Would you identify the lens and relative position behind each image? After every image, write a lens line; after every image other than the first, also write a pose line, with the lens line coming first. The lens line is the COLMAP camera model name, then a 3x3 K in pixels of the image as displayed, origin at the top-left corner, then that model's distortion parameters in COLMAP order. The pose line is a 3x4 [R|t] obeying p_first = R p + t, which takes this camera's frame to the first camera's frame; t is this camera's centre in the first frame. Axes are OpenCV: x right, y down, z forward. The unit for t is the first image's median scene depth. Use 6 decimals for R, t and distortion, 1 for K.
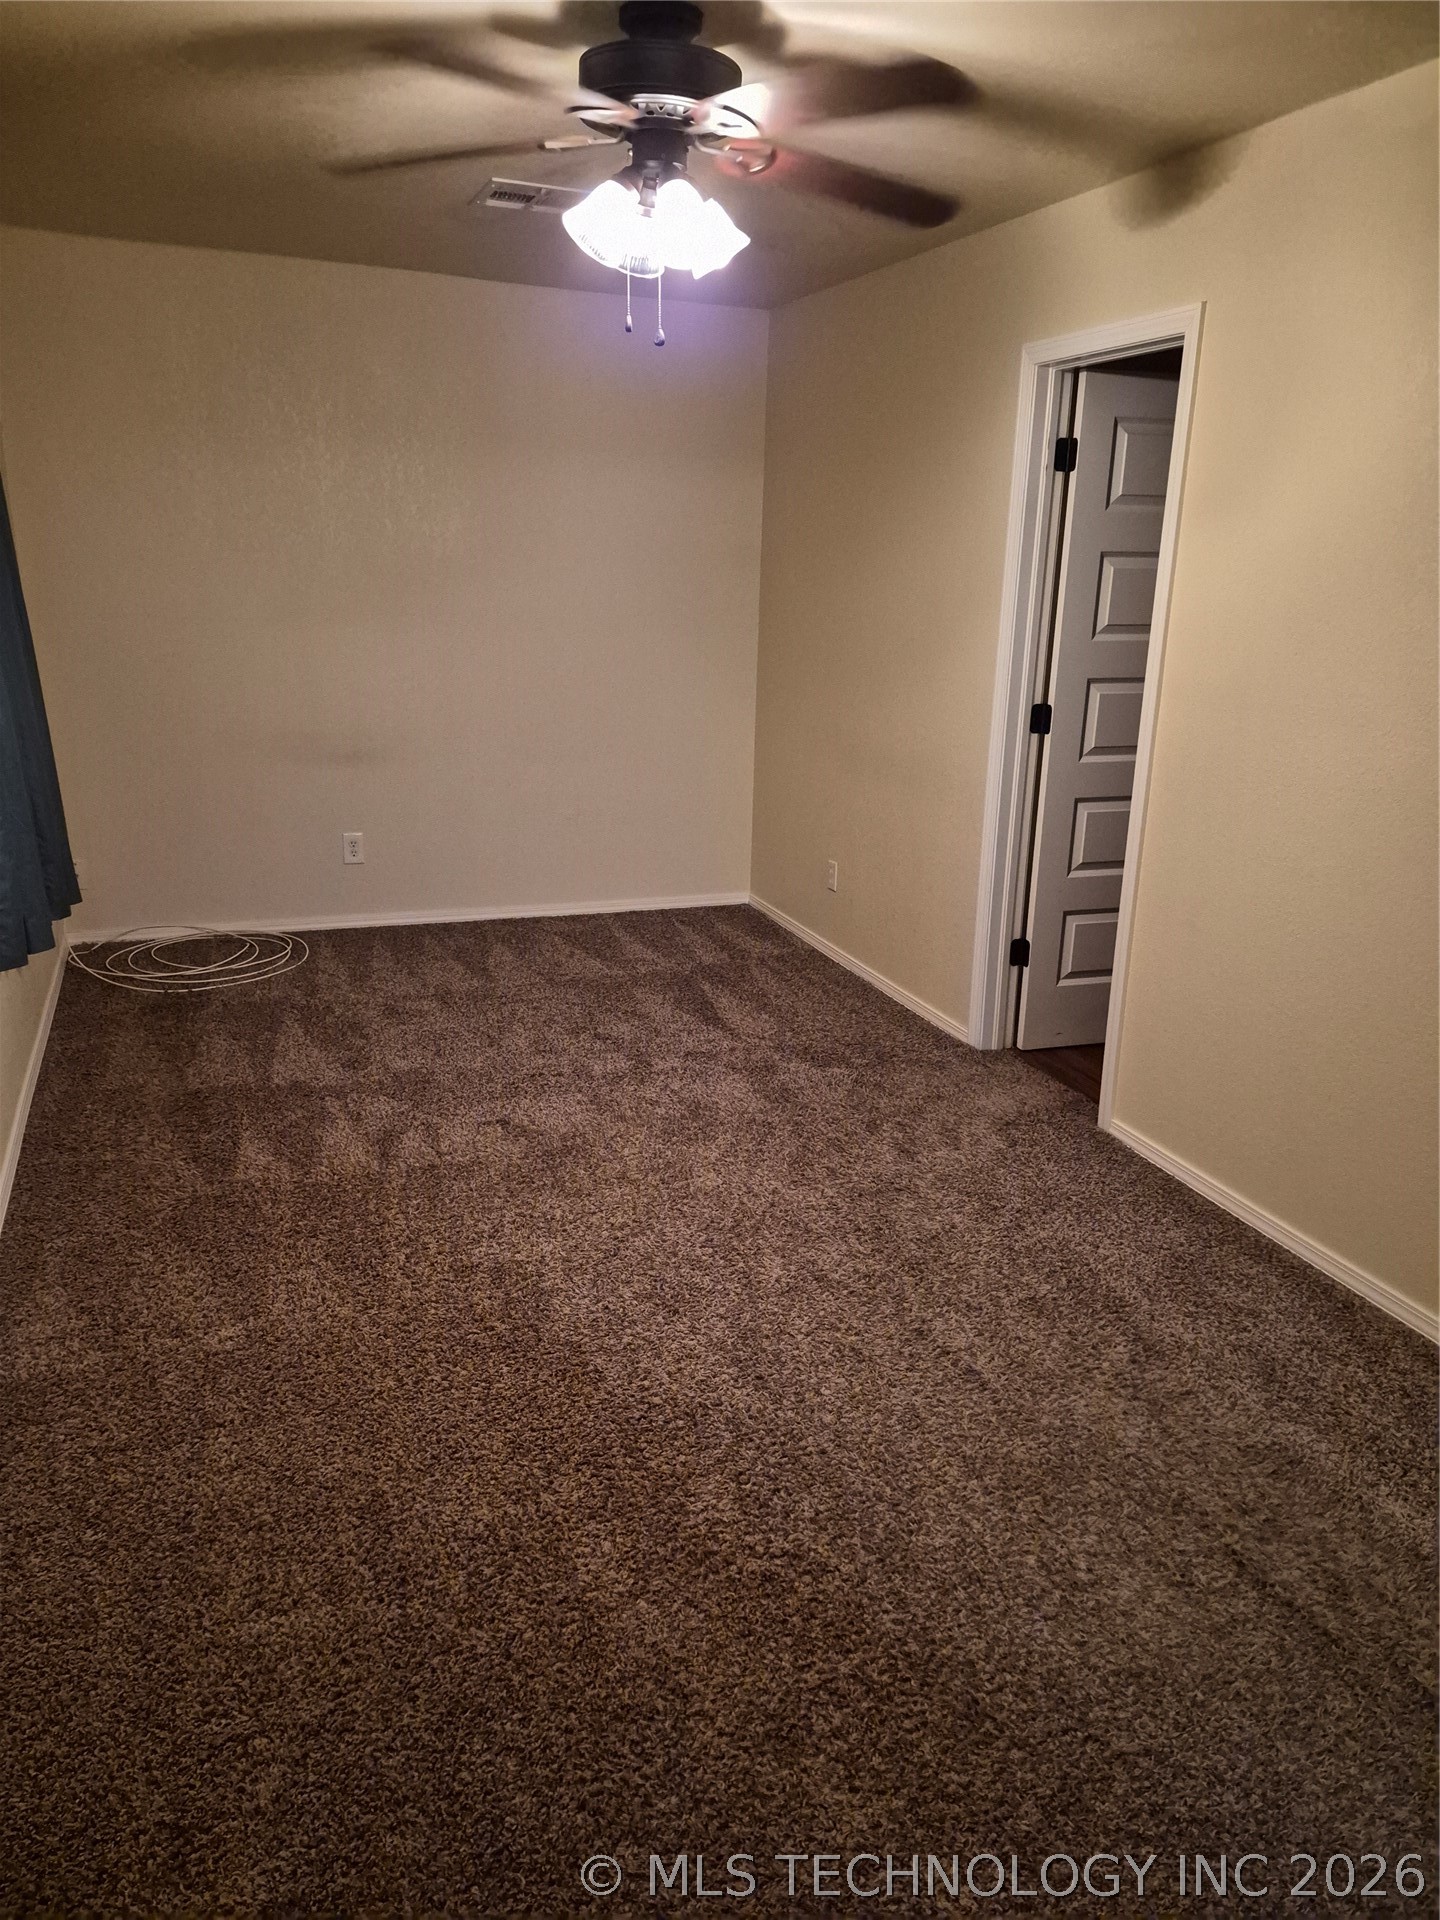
lens RADIAL K [[1310.0, 0, 729.3], [0, 1310.0, 922.7], [0, 0, 1]] dist [0.105588, -0.151568]
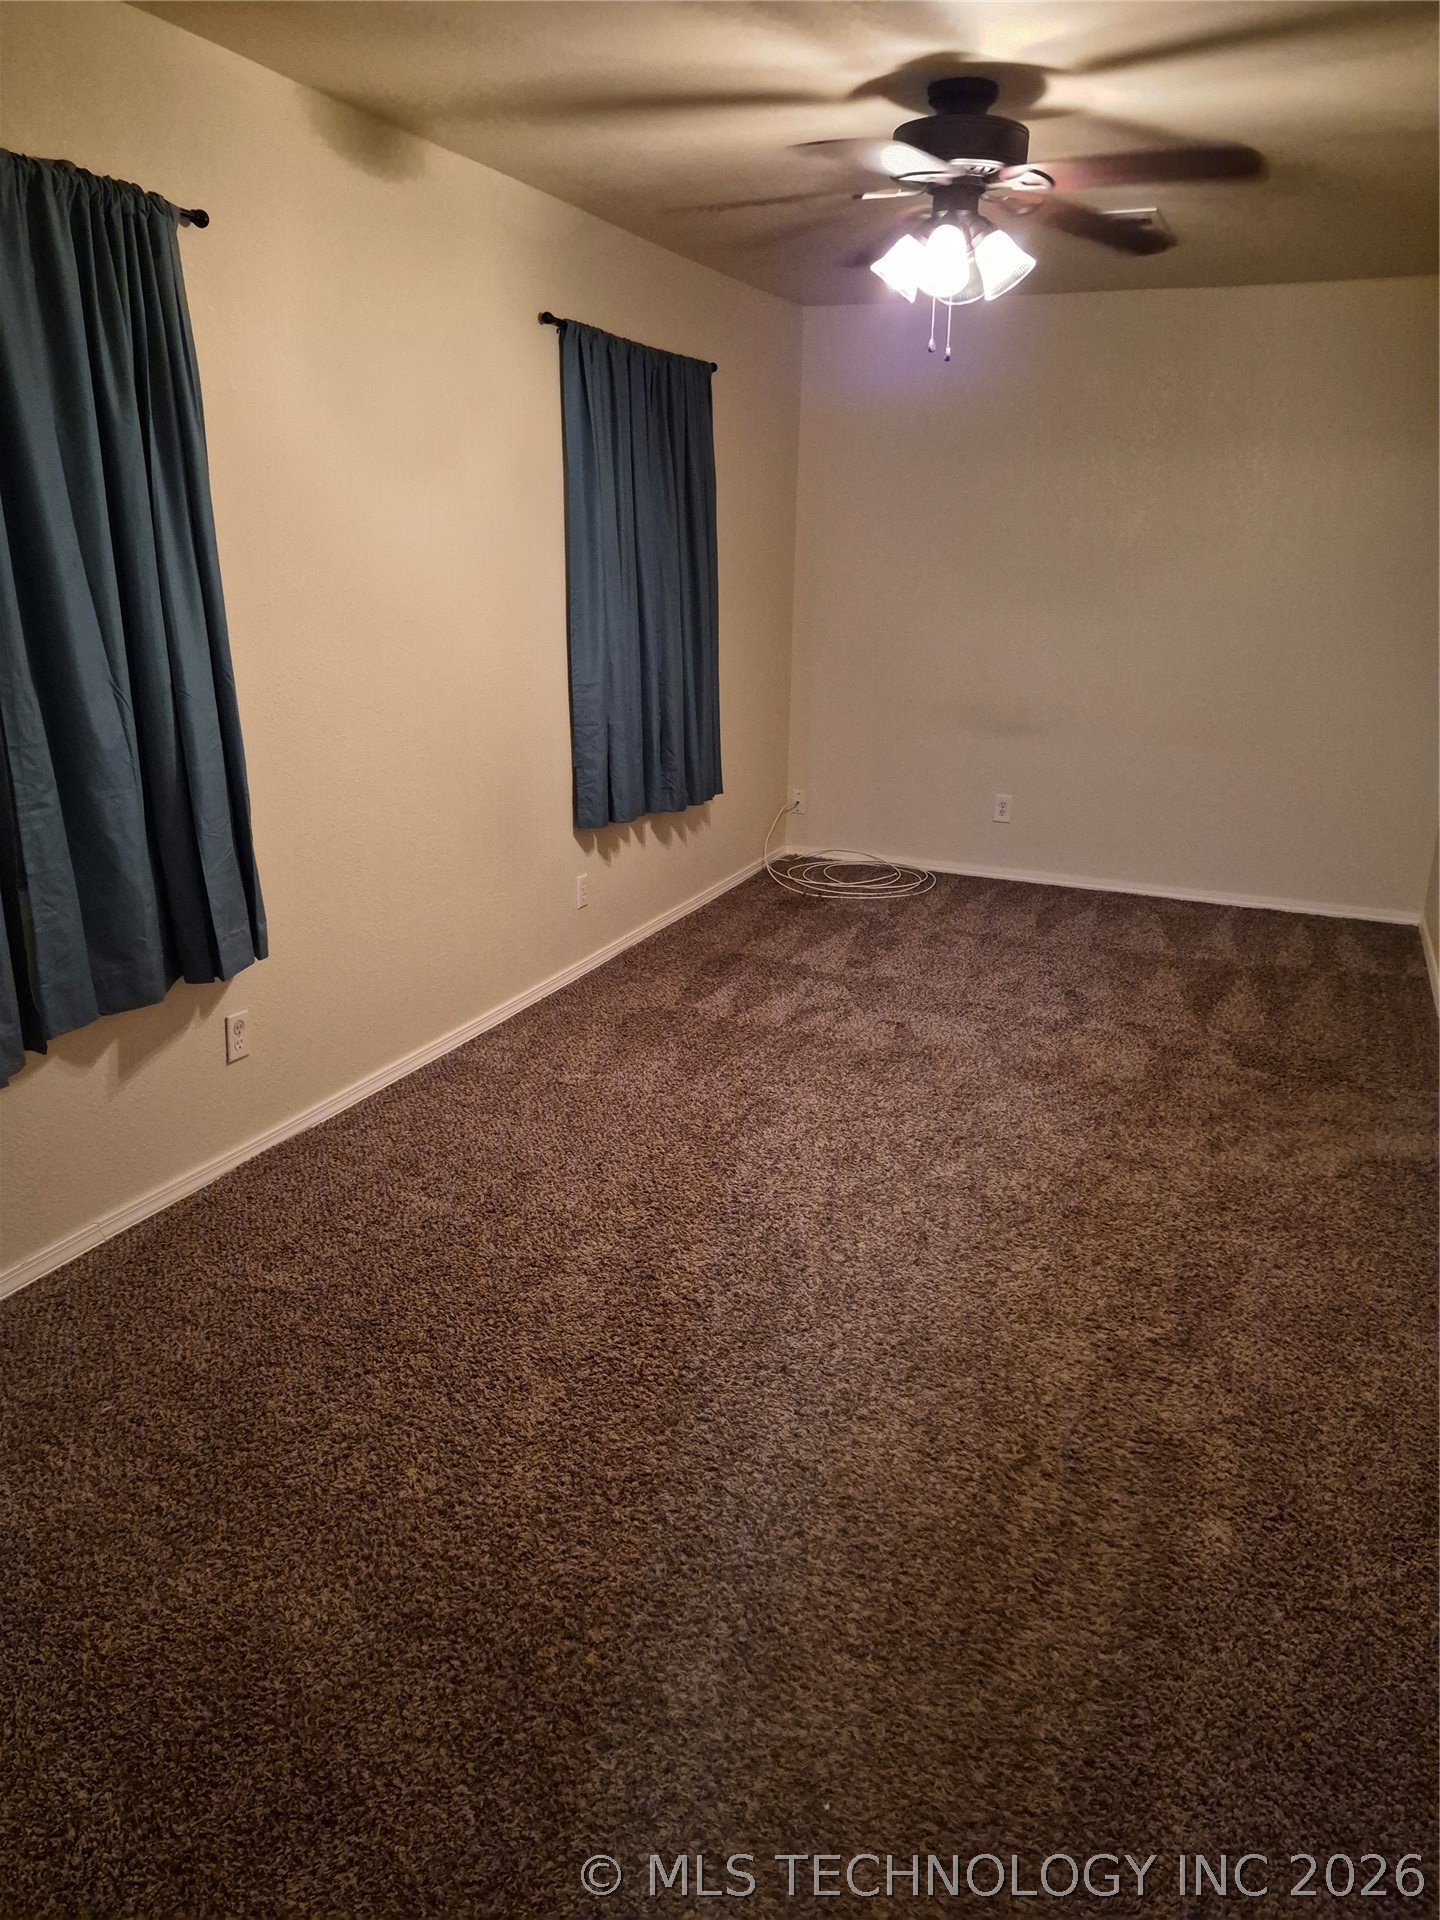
lens RADIAL K [[1310.0, 0, 729.3], [0, 1310.0, 922.7], [0, 0, 1]] dist [0.105588, -0.151568]
pose [[0.705640, 0.173416, -0.687021, 0.451128], [-0.176880, 0.982003, 0.066201, 0.008995], [0.686138, 0.074806, 0.723615, 0.028774]]
